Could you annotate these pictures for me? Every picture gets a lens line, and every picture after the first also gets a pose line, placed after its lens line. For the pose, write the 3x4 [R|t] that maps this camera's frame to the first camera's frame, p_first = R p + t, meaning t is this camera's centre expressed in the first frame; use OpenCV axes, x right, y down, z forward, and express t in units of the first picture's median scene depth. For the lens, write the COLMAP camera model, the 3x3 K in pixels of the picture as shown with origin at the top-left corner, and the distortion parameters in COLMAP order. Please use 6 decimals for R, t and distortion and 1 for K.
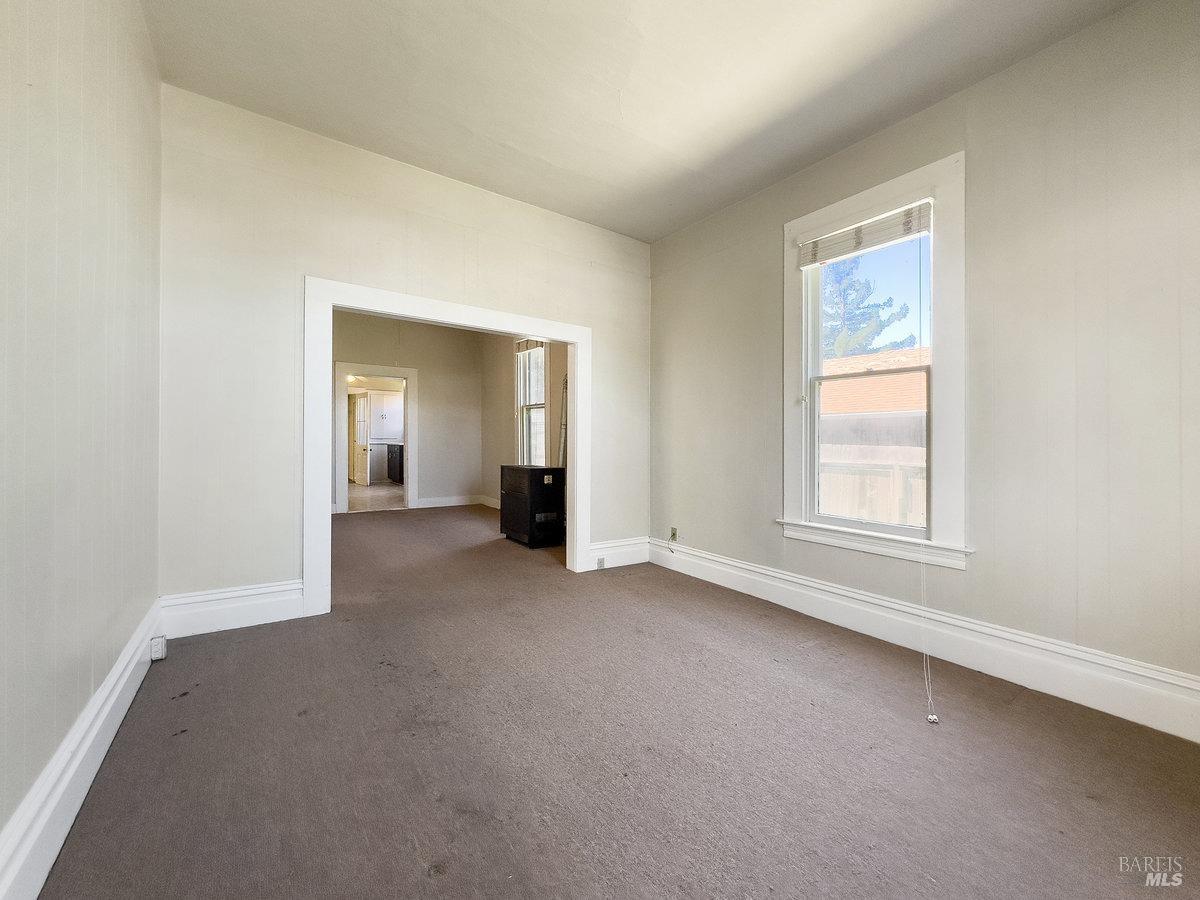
lens RADIAL K [[483.4, 0, 598.8], [0, 483.4, 436.8], [0, 0, 1]] dist [-0.000949, -0.000030]
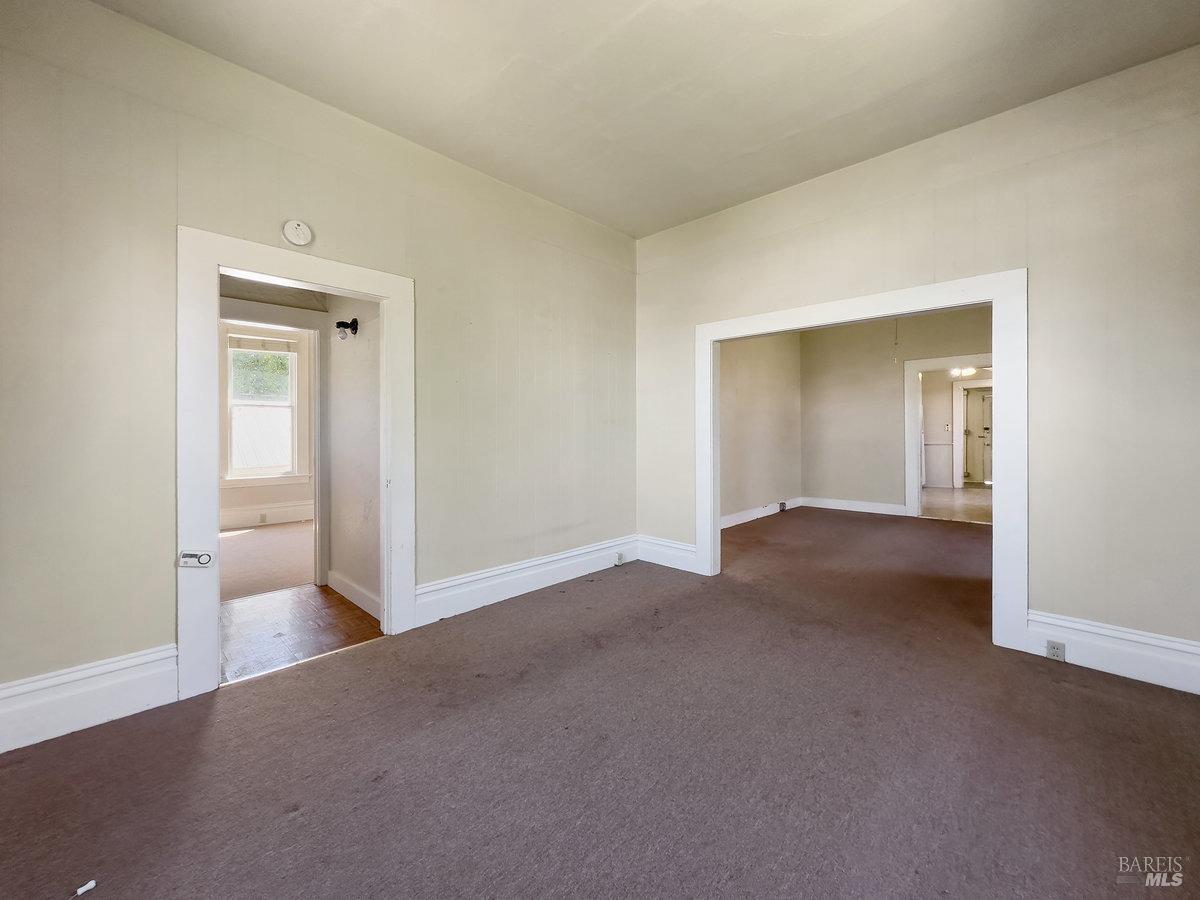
lens RADIAL K [[483.4, 0, 598.8], [0, 483.4, 436.8], [0, 0, 1]] dist [-0.000949, -0.000030]
pose [[0.200727, -0.007357, -0.979620, 0.669894], [0.007805, 0.999952, -0.005910, -0.006910], [0.979616, -0.006460, 0.200775, 0.452829]]
